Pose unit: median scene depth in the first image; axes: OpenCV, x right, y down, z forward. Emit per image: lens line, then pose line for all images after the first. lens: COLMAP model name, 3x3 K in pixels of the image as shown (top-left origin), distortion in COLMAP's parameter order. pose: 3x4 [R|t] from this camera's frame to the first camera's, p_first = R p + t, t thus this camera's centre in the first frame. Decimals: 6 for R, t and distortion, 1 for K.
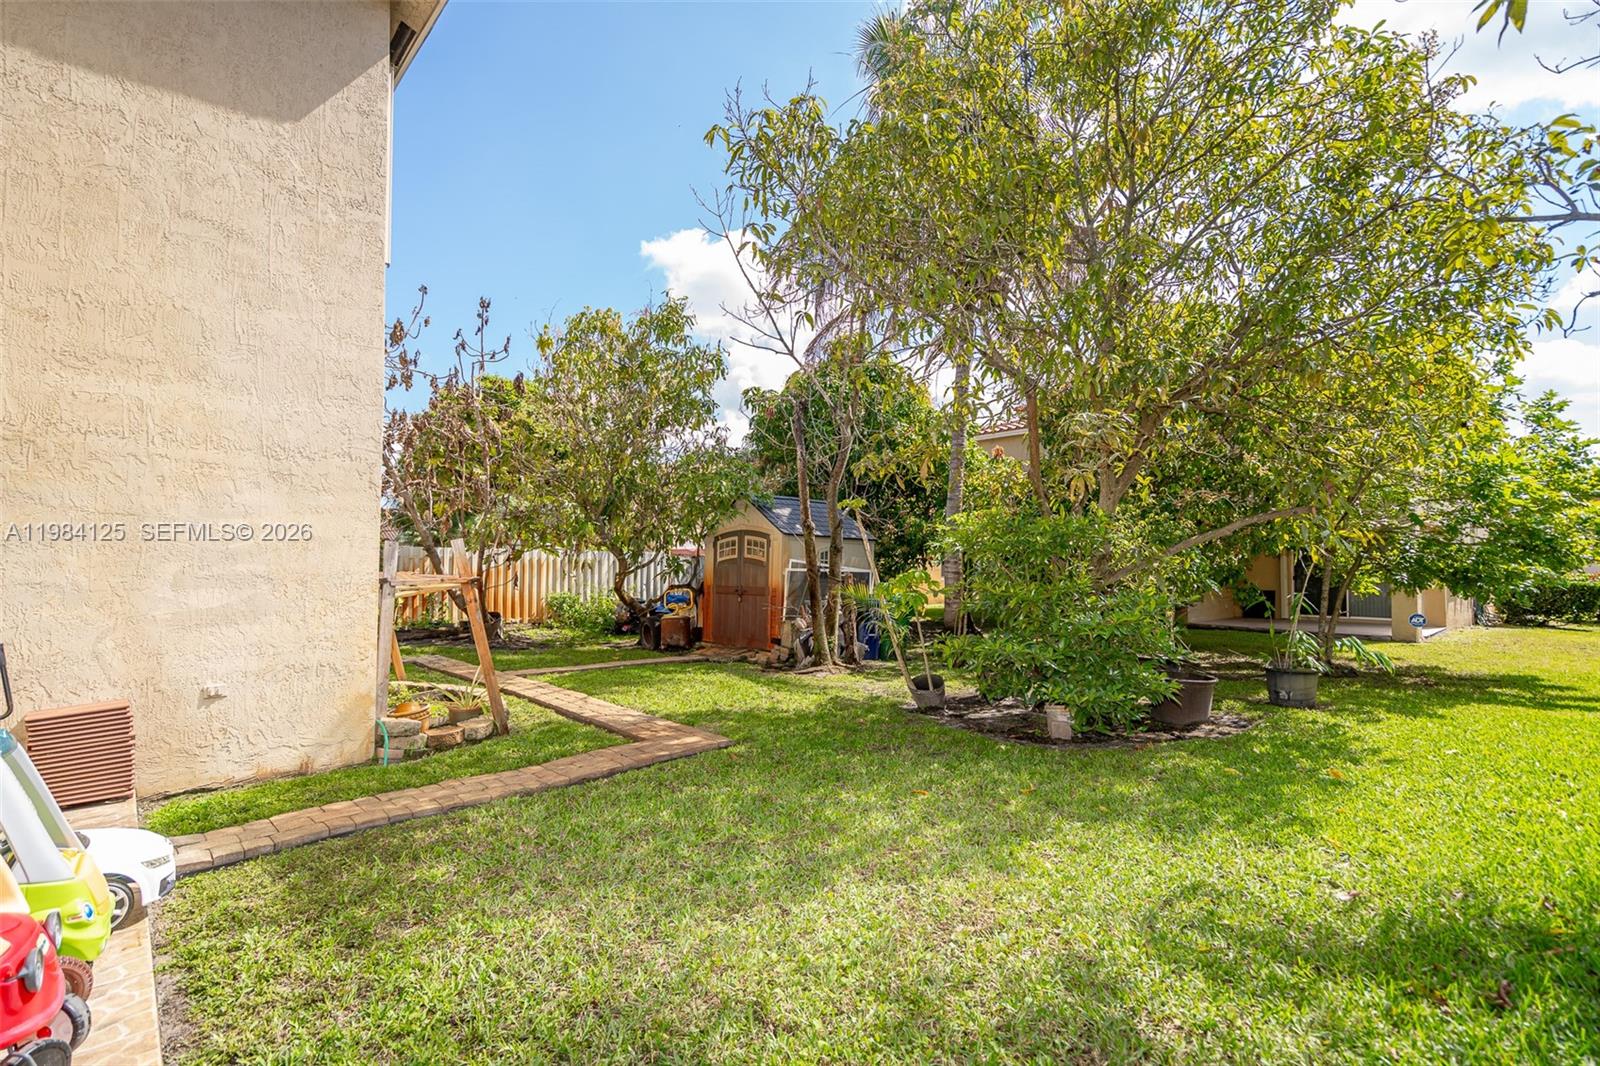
lens RADIAL K [[725.9, 0, 801.0], [0, 725.9, 537.9], [0, 0, 1]] dist [-0.000705, 0.000873]
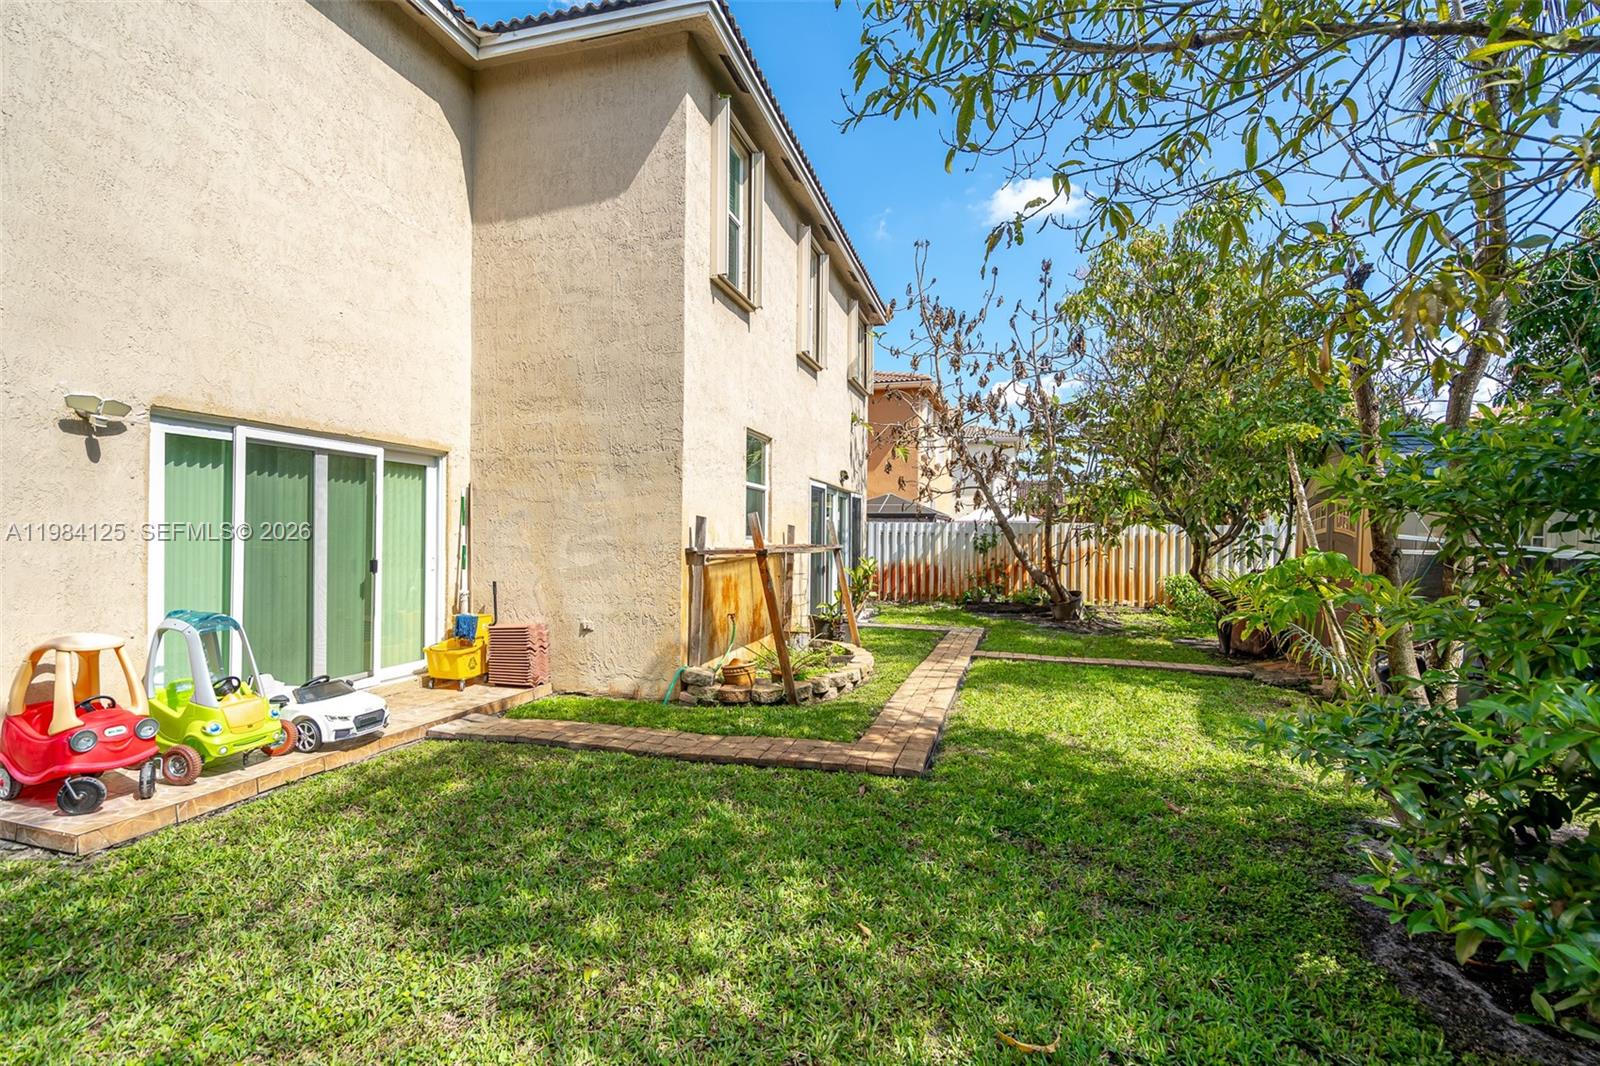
lens RADIAL K [[725.9, 0, 800.8], [0, 725.9, 533.6], [0, 0, 1]] dist [-0.000705, 0.000873]
pose [[0.511522, -0.002274, -0.859267, 0.581837], [0.023220, 0.999668, 0.011177, 0.026356], [0.858956, -0.025669, 0.511405, 0.618816]]
